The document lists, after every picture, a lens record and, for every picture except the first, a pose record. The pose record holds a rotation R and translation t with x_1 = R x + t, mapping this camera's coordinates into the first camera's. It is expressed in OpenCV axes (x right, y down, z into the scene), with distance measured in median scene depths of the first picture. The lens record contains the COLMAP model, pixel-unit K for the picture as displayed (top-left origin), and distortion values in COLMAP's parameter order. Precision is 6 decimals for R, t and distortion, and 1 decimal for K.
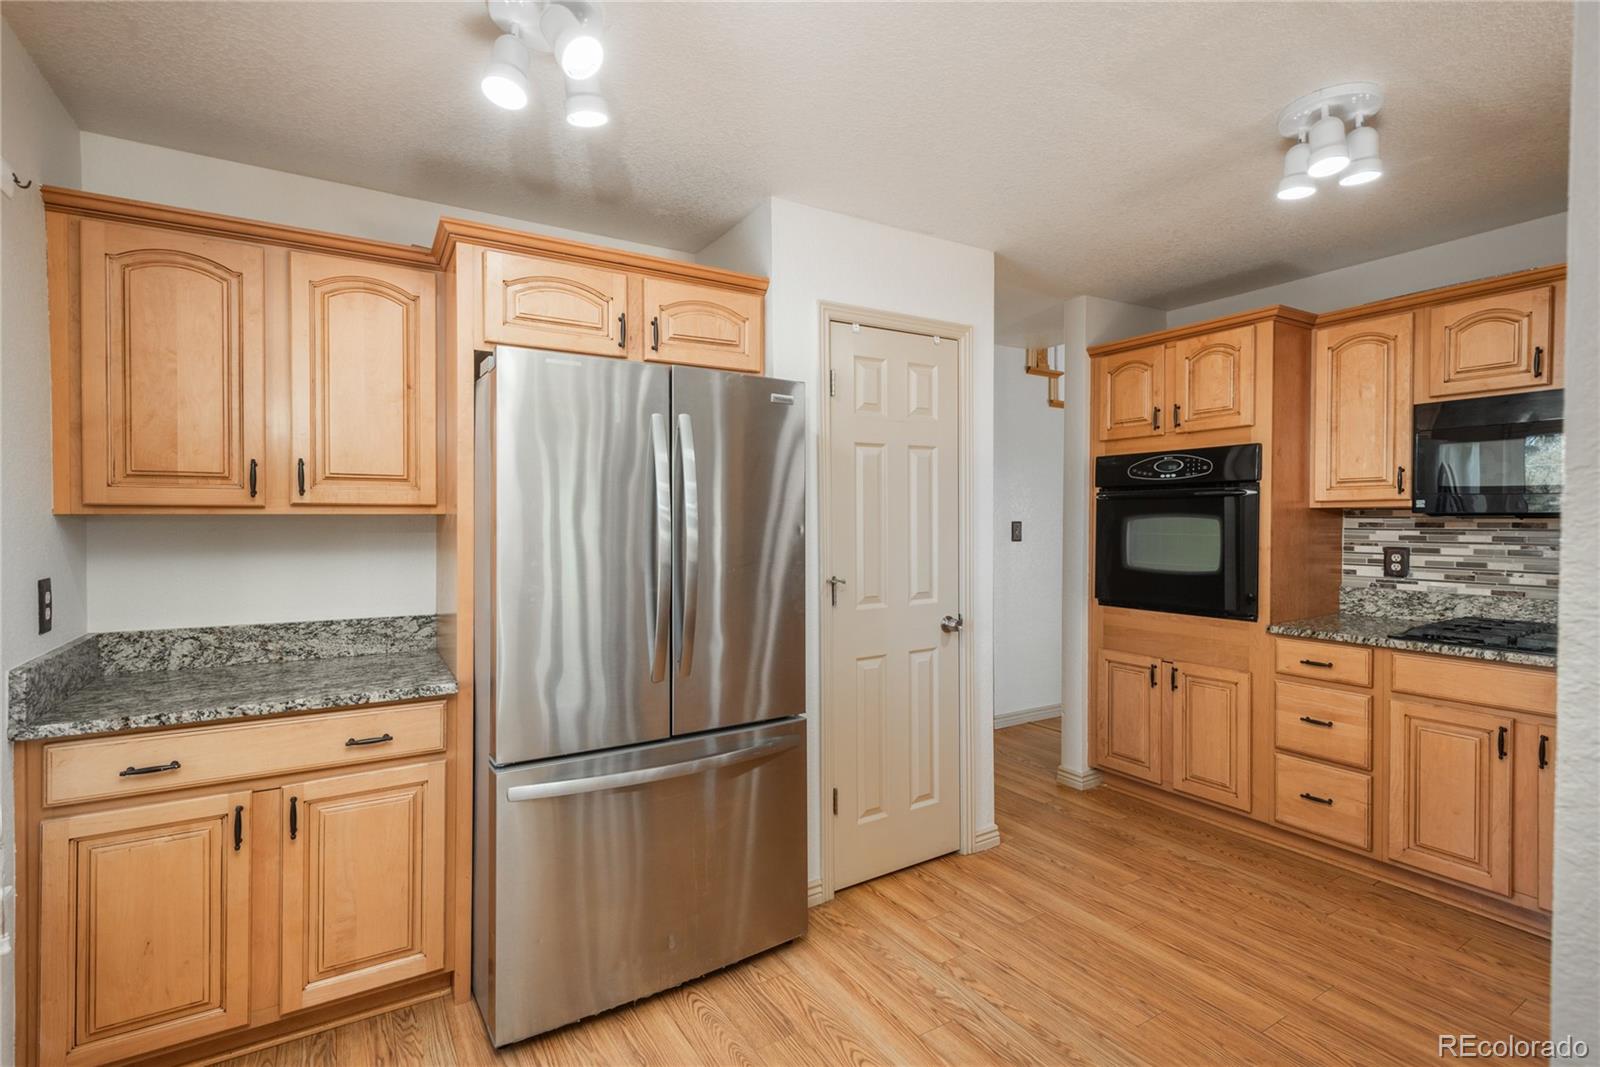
lens RADIAL K [[740.3, 0, 800.0], [0, 740.3, 533.5], [0, 0, 1]] dist [-0.000497, -0.000463]
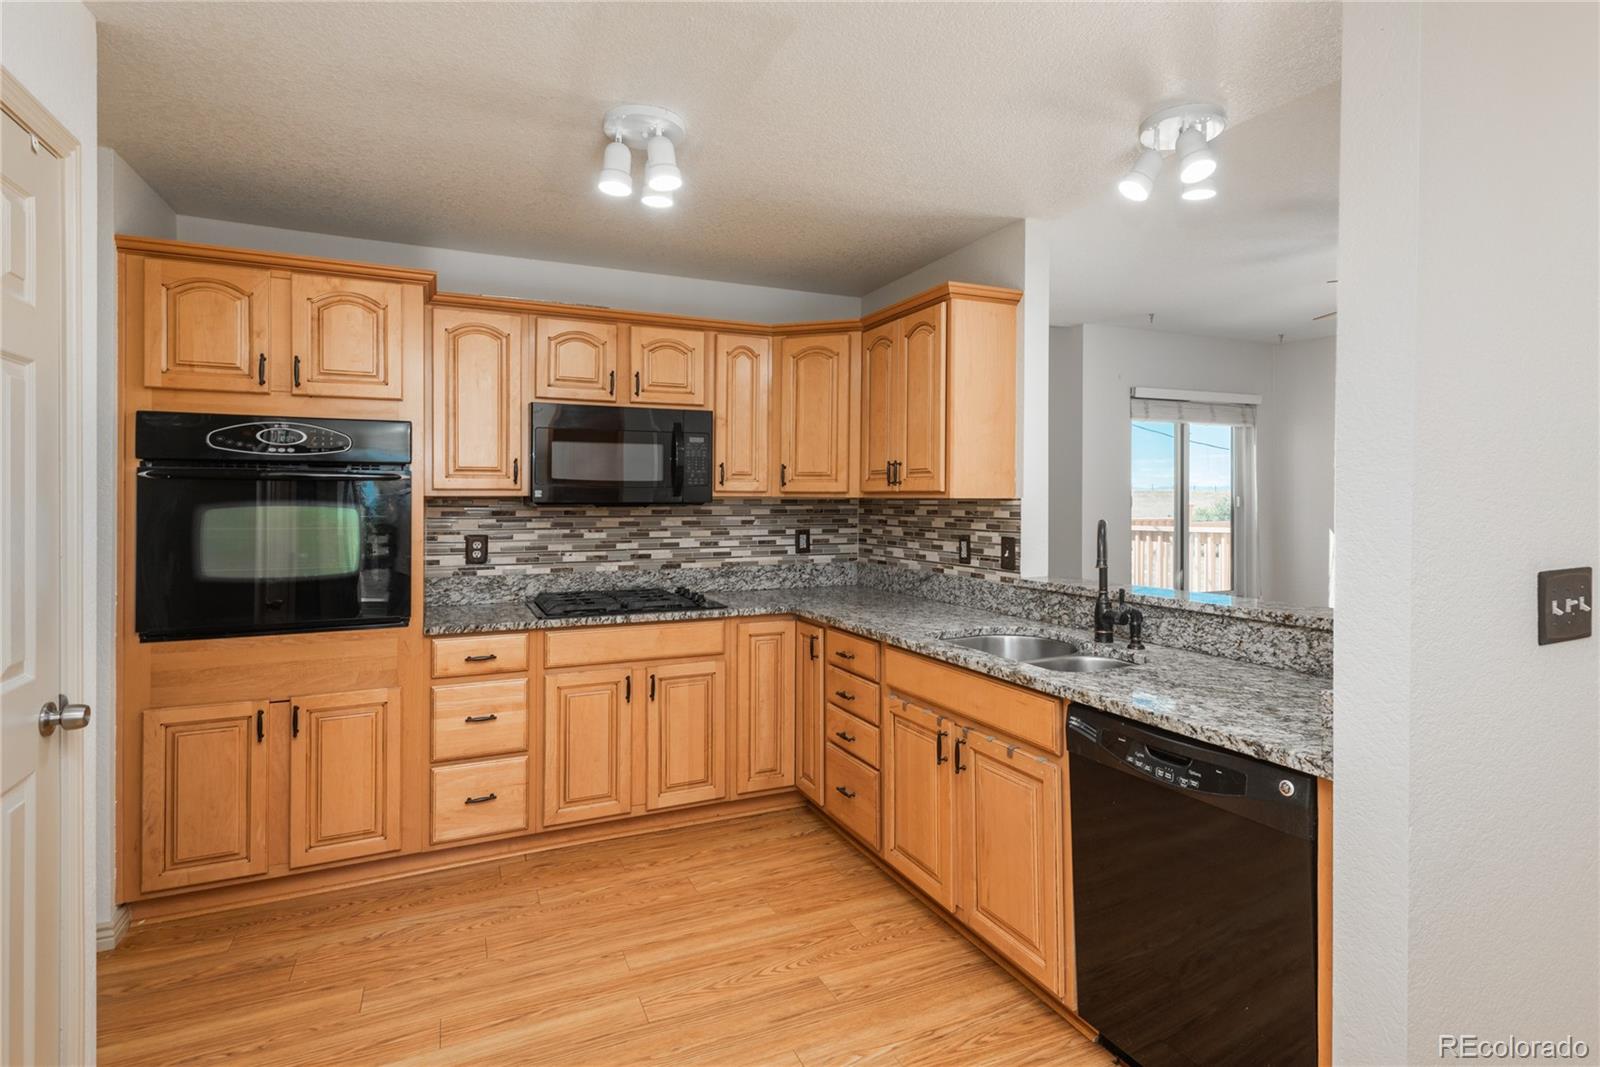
lens RADIAL K [[821.3, 0, 806.3], [0, 821.3, 510.1], [0, 0, 1]] dist [0.004266, 0.000383]
pose [[0.107600, -0.003044, 0.994190, -0.305033], [0.021736, 0.999763, 0.000708, -0.007764], [-0.993957, 0.021533, 0.107641, 0.441835]]
